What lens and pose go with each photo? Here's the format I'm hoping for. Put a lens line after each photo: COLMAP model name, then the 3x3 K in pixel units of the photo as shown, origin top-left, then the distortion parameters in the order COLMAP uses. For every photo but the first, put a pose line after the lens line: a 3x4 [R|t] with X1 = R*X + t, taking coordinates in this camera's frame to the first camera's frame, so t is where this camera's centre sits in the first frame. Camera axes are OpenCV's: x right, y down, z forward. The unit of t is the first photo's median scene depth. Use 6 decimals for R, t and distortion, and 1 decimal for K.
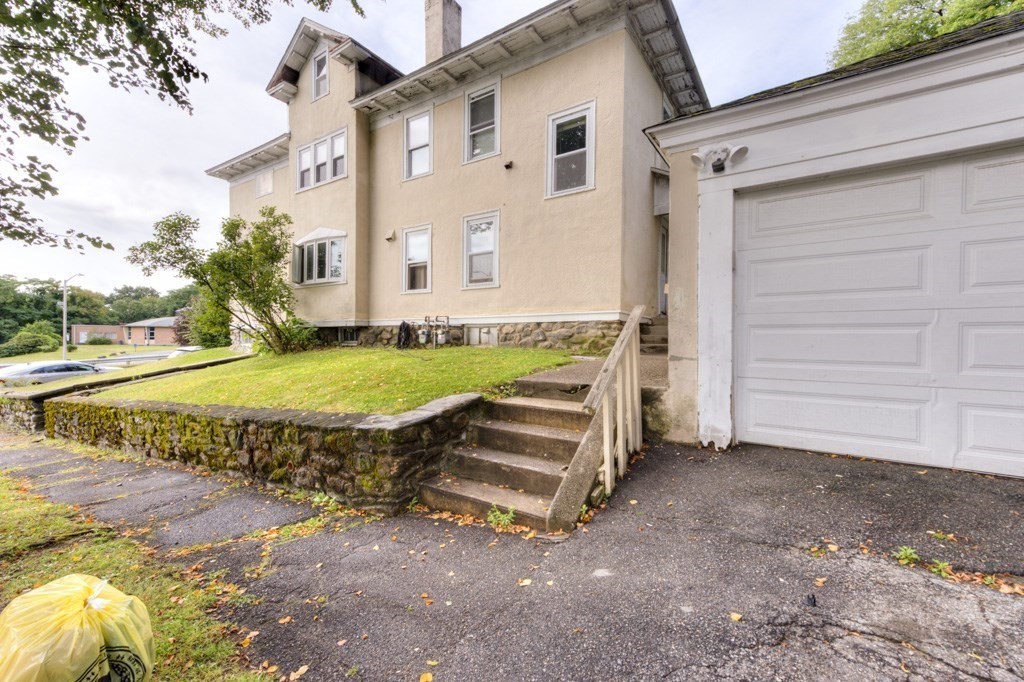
lens RADIAL K [[411.3, 0, 492.6], [0, 411.3, 338.6], [0, 0, 1]] dist [0.025940, -0.000224]
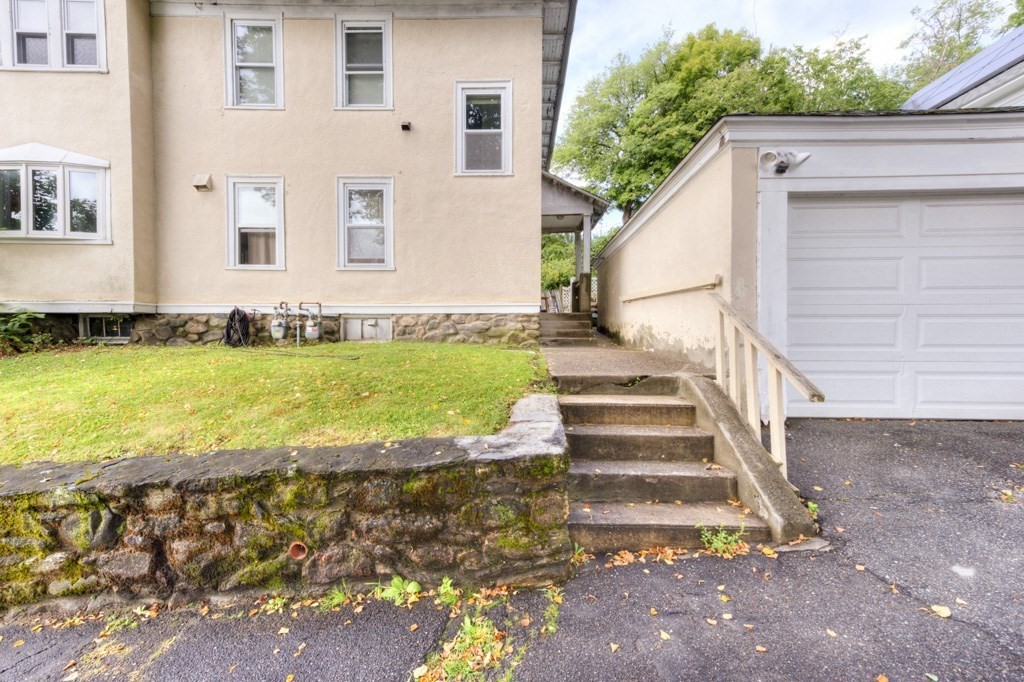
lens RADIAL K [[411.3, 0, 512.5], [0, 411.3, 342.4], [0, 0, 1]] dist [0.025940, -0.000224]
pose [[0.842754, -0.009859, 0.538208, -0.276707], [0.002490, 0.999893, 0.014417, 0.011045], [-0.538292, -0.010810, 0.842689, 0.193032]]
